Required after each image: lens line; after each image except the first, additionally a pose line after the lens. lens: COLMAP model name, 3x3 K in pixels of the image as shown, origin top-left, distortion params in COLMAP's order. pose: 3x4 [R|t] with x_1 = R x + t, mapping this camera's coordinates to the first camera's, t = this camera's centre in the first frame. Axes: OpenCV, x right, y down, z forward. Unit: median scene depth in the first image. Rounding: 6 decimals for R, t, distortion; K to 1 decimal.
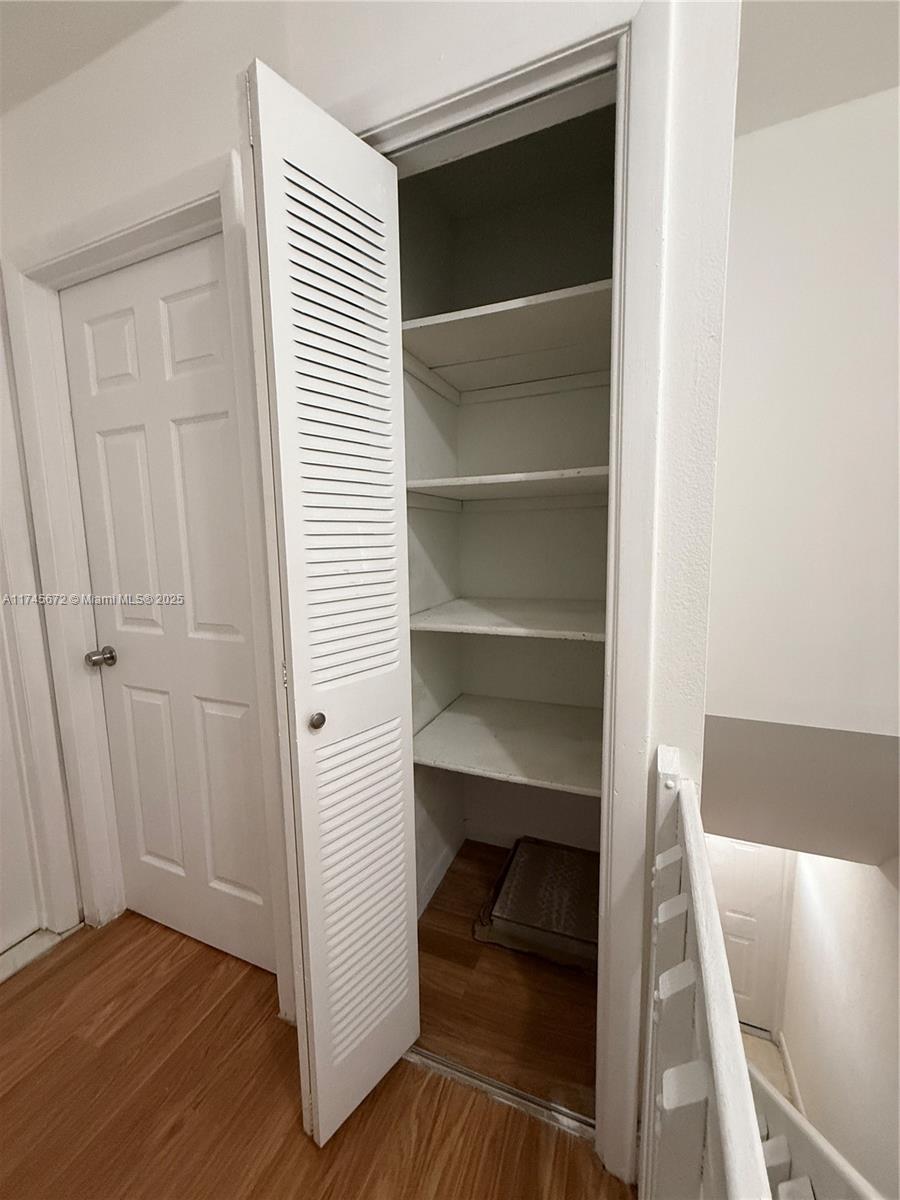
lens RADIAL K [[476.4, 0, 448.0], [0, 476.4, 598.6], [0, 0, 1]] dist [-0.000753, -0.000130]
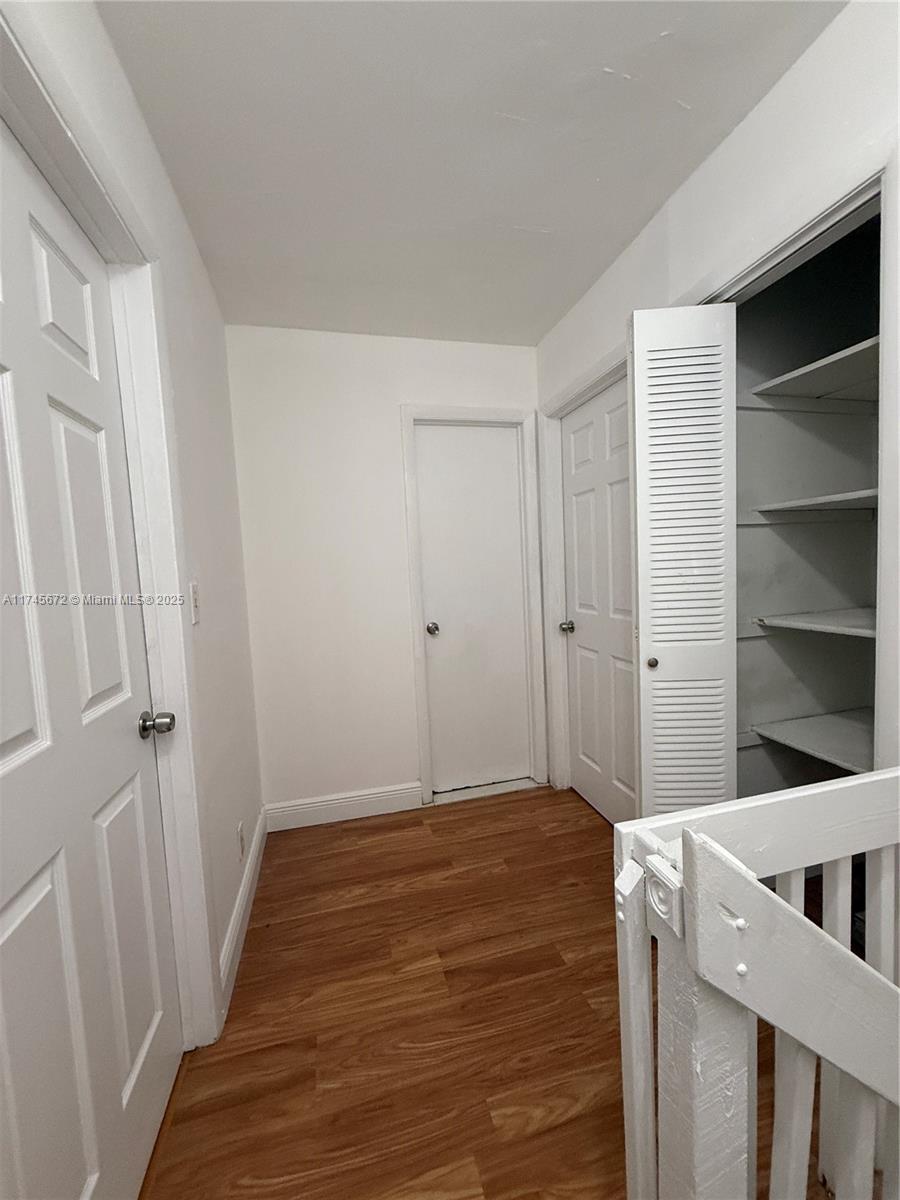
lens RADIAL K [[476.4, 0, 448.0], [0, 476.4, 598.6], [0, 0, 1]] dist [-0.000753, -0.000130]
pose [[0.592004, 0.045841, -0.804630, 0.400963], [-0.066207, 0.997773, 0.008134, 0.040807], [0.803211, 0.048457, 0.593721, -0.369602]]
